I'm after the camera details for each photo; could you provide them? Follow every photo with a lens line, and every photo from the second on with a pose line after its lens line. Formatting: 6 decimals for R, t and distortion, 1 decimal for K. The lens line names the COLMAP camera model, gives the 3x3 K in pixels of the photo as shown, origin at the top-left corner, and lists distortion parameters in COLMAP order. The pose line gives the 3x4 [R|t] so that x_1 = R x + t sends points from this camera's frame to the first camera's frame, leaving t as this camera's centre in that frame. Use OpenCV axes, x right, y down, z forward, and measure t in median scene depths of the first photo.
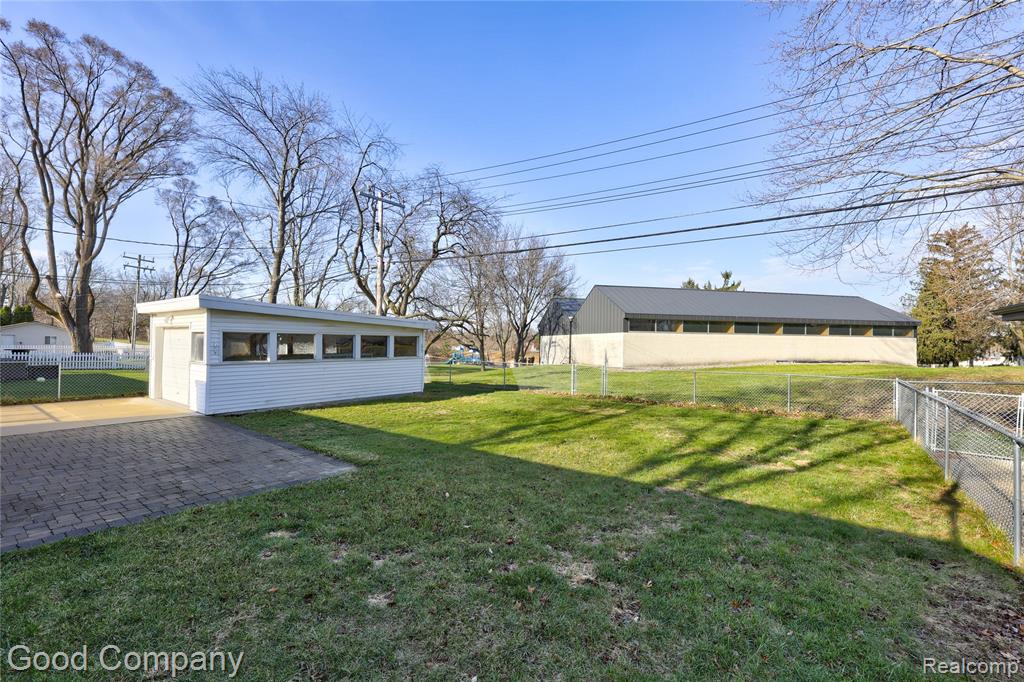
lens RADIAL K [[439.4, 0, 519.3], [0, 439.4, 338.2], [0, 0, 1]] dist [0.000792, -0.000045]
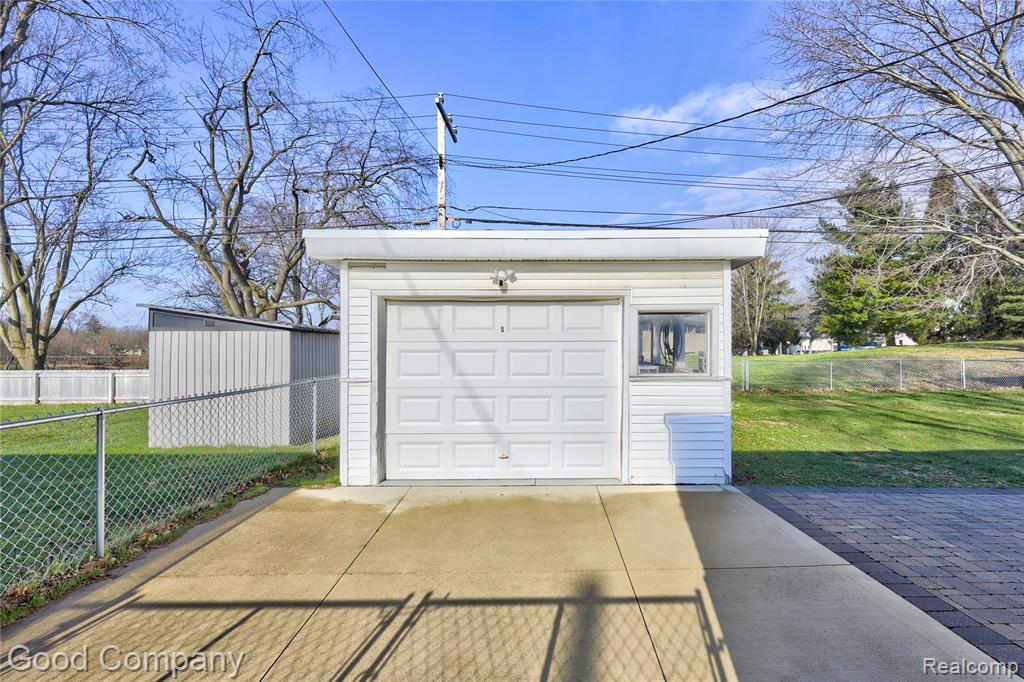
lens RADIAL K [[439.4, 0, 525.9], [0, 439.4, 347.2], [0, 0, 1]] dist [0.000792, -0.000045]
pose [[0.793515, -0.020758, 0.608197, -0.417387], [0.006391, 0.999647, 0.025780, 0.004229], [-0.608518, -0.016570, 0.793367, 0.267506]]
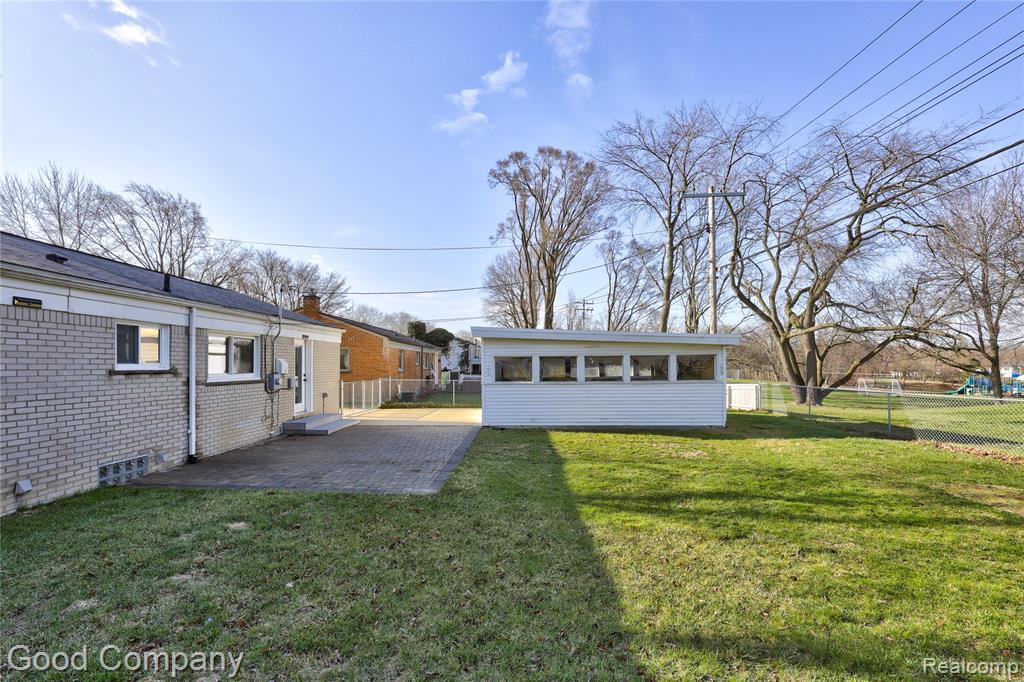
lens RADIAL K [[439.4, 0, 512.8], [0, 439.4, 368.1], [0, 0, 1]] dist [0.000792, -0.000045]
pose [[0.551223, -0.010034, -0.834297, 0.117323], [0.022001, 0.999755, 0.002512, 0.005144], [0.834068, -0.019740, 0.551309, 0.136135]]
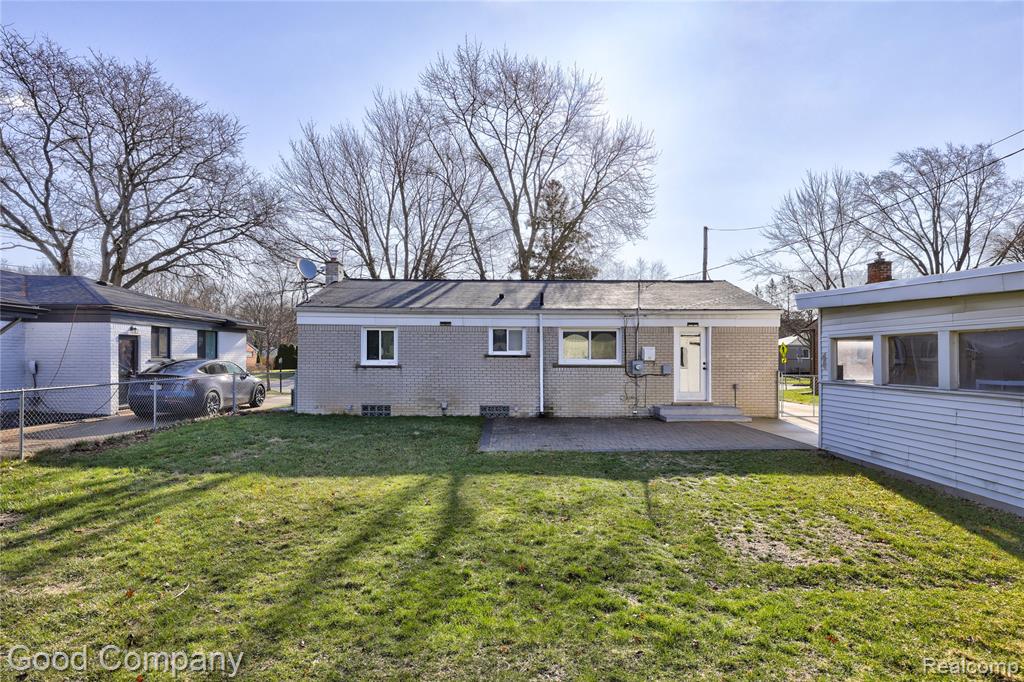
lens RADIAL K [[541.4, 0, 506.1], [0, 541.4, 349.5], [0, 0, 1]] dist [0.004445, 0.000775]
pose [[-0.831685, -0.024112, -0.554724, 0.083806], [-0.009129, 0.999515, -0.029760, 0.013077], [0.555173, -0.019687, -0.831502, 0.546520]]
